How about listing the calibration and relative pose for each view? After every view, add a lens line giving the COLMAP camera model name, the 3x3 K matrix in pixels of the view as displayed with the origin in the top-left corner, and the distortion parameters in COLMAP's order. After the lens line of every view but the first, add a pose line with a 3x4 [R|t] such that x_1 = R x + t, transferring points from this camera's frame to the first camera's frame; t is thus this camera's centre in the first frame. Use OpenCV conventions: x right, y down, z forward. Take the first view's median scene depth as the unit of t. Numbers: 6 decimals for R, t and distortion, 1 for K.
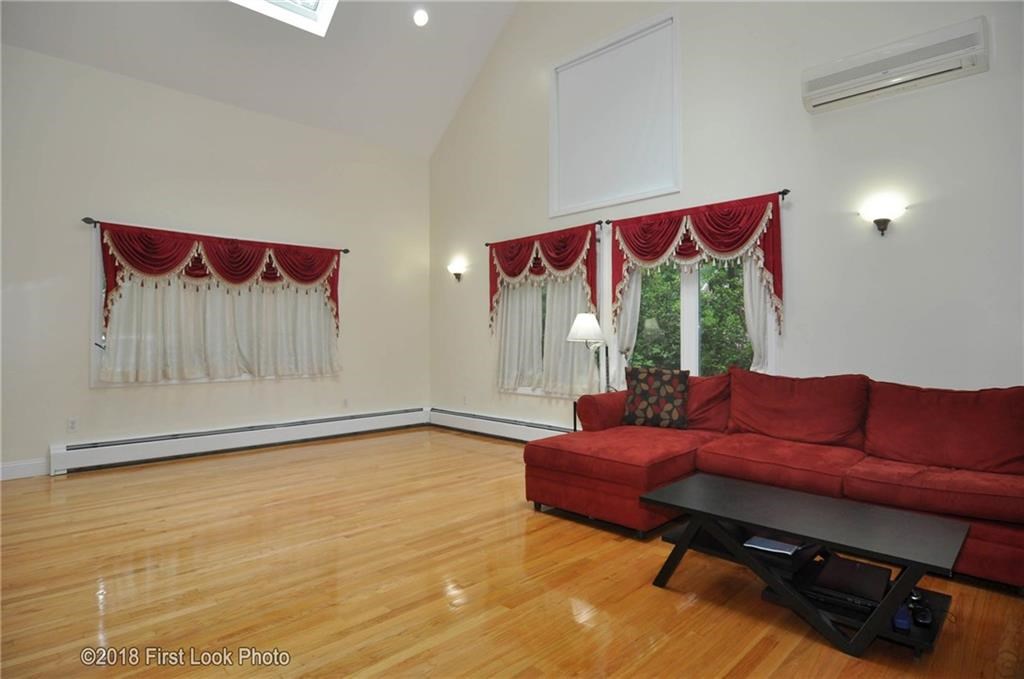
lens RADIAL K [[556.4, 0, 550.7], [0, 556.4, 326.5], [0, 0, 1]] dist [-0.019033, 0.000292]
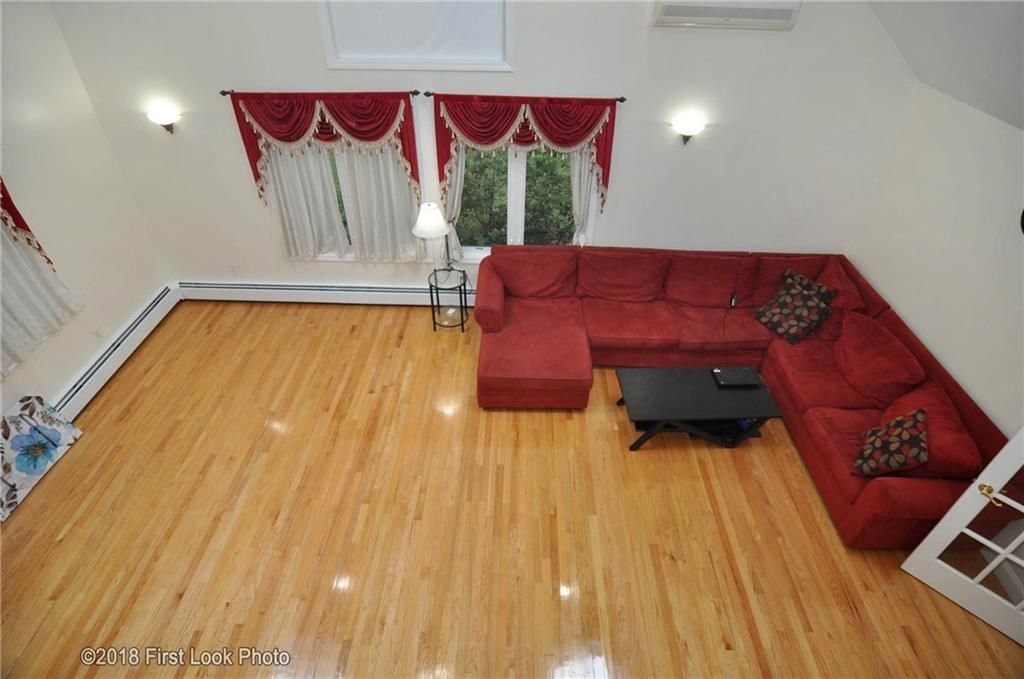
lens RADIAL K [[554.2, 0, 512.0], [0, 554.2, 339.5], [0, 0, 1]] dist [-0.021322, -0.000072]
pose [[0.741145, -0.415382, 0.527411, -0.420458], [-0.026825, 0.766653, 0.641502, -0.447517], [-0.670809, -0.489593, 0.557058, 0.209822]]
